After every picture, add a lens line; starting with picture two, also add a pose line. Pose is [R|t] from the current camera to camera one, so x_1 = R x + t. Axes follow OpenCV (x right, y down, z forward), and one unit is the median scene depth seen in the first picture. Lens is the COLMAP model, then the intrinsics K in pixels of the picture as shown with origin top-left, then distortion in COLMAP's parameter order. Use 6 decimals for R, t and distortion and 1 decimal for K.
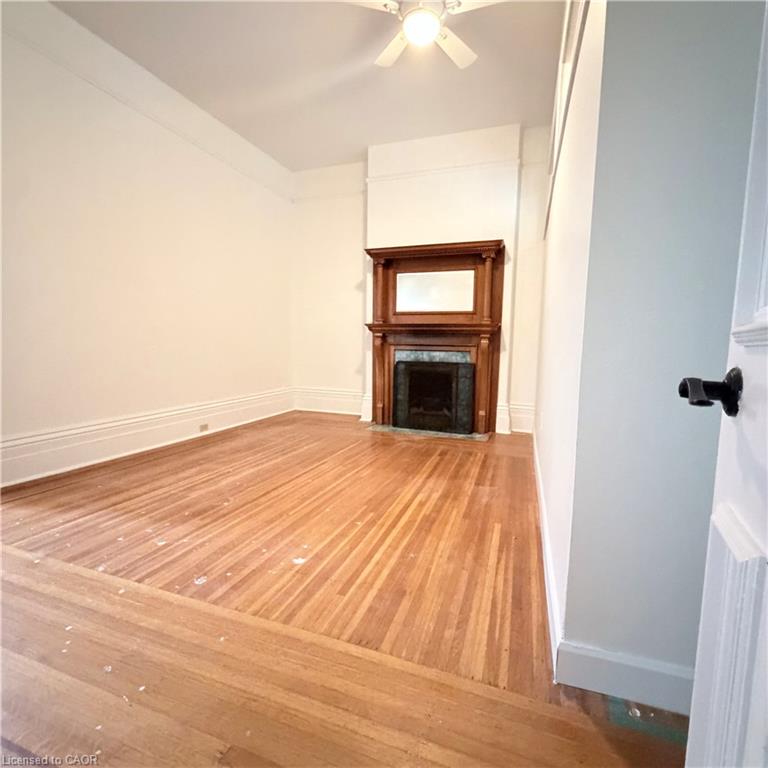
lens RADIAL K [[405.2, 0, 381.6], [0, 405.2, 382.1], [0, 0, 1]] dist [0.006162, -0.001018]
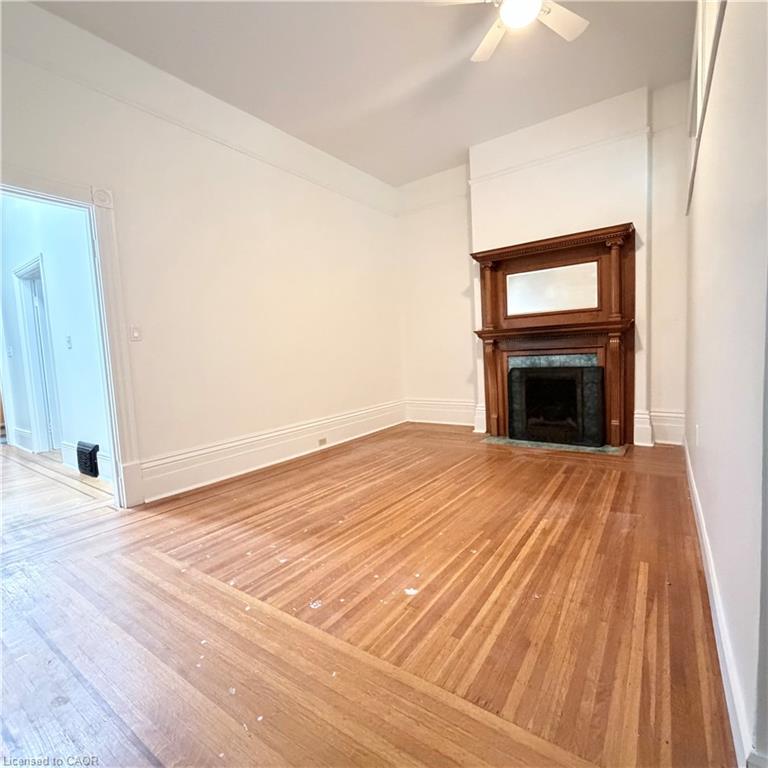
lens RADIAL K [[405.2, 0, 385.2], [0, 405.2, 383.2], [0, 0, 1]] dist [0.006162, -0.001018]
pose [[0.963259, -0.044914, -0.264792, 0.010745], [0.041672, 0.998972, -0.017850, -0.028290], [0.265321, 0.006160, 0.964140, 0.047494]]
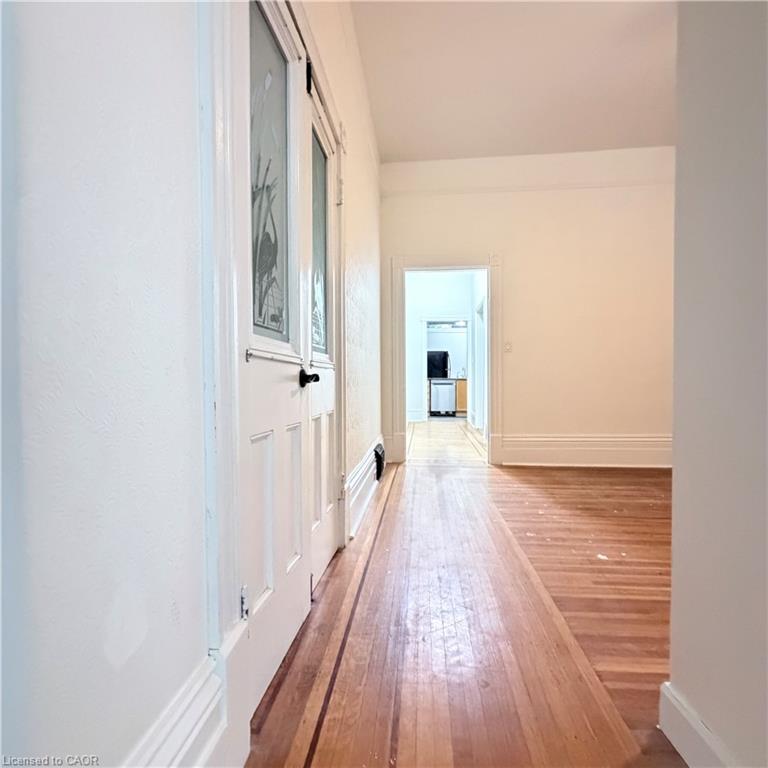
lens RADIAL K [[405.2, 0, 384.4], [0, 405.2, 385.3], [0, 0, 1]] dist [0.006162, -0.001018]
pose [[0.255341, -0.012649, -0.966768, 0.587470], [-0.076364, 0.996527, -0.033208, 0.041783], [0.963830, 0.082306, 0.253489, 0.078461]]
